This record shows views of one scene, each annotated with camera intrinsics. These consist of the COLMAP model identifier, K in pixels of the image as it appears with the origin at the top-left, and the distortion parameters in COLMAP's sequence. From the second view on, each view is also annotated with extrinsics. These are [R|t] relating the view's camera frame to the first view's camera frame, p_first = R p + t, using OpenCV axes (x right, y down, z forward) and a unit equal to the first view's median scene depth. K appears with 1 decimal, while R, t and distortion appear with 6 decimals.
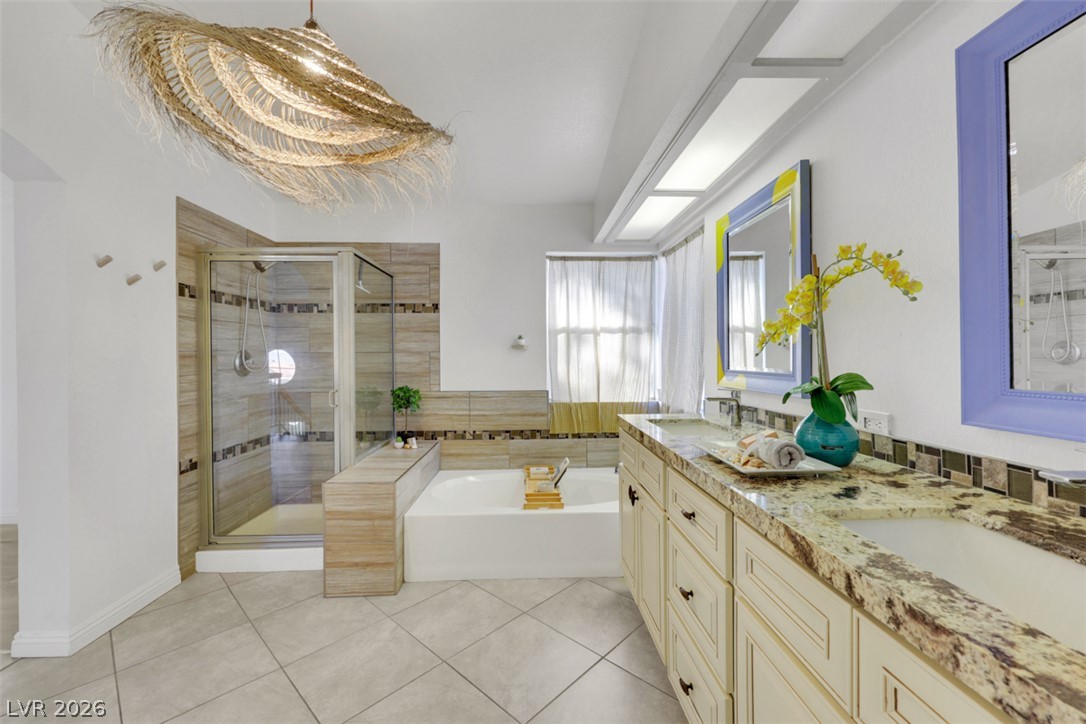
lens RADIAL K [[447.2, 0, 542.5], [0, 447.2, 357.0], [0, 0, 1]] dist [-0.004688, -0.000670]
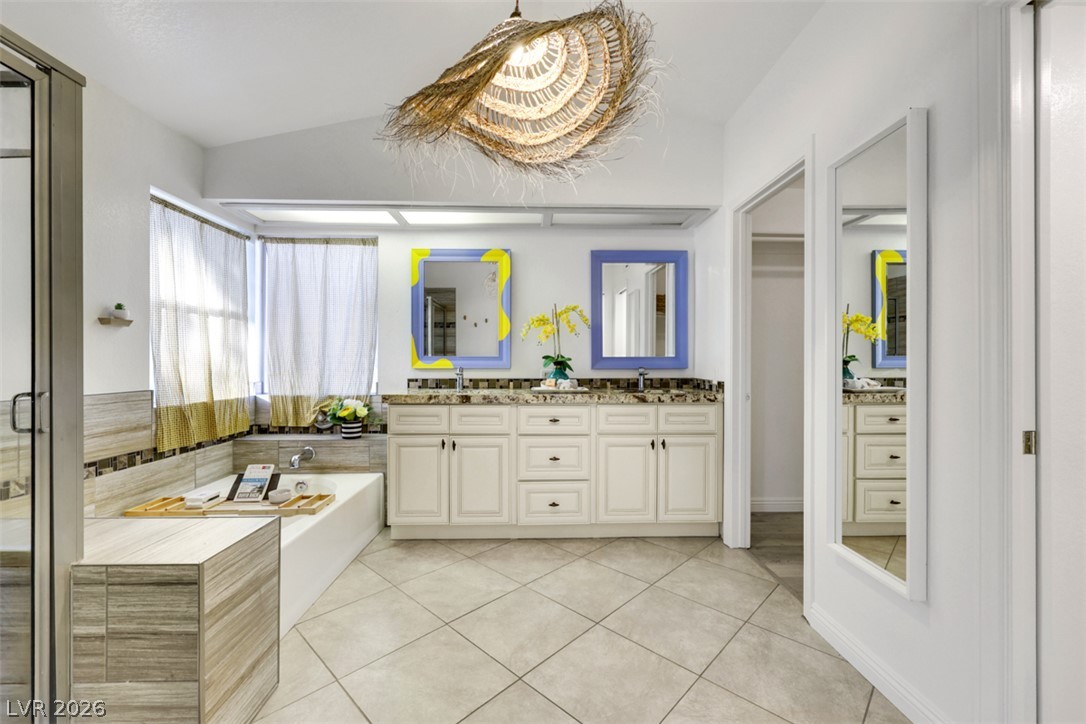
lens RADIAL K [[447.2, 0, 548.8], [0, 447.2, 362.3], [0, 0, 1]] dist [-0.004688, -0.000670]
pose [[-0.012653, 0.006393, 0.999900, -0.671578], [0.002320, 0.999977, -0.006364, 0.038002], [-0.999917, 0.002240, -0.012667, 0.405897]]
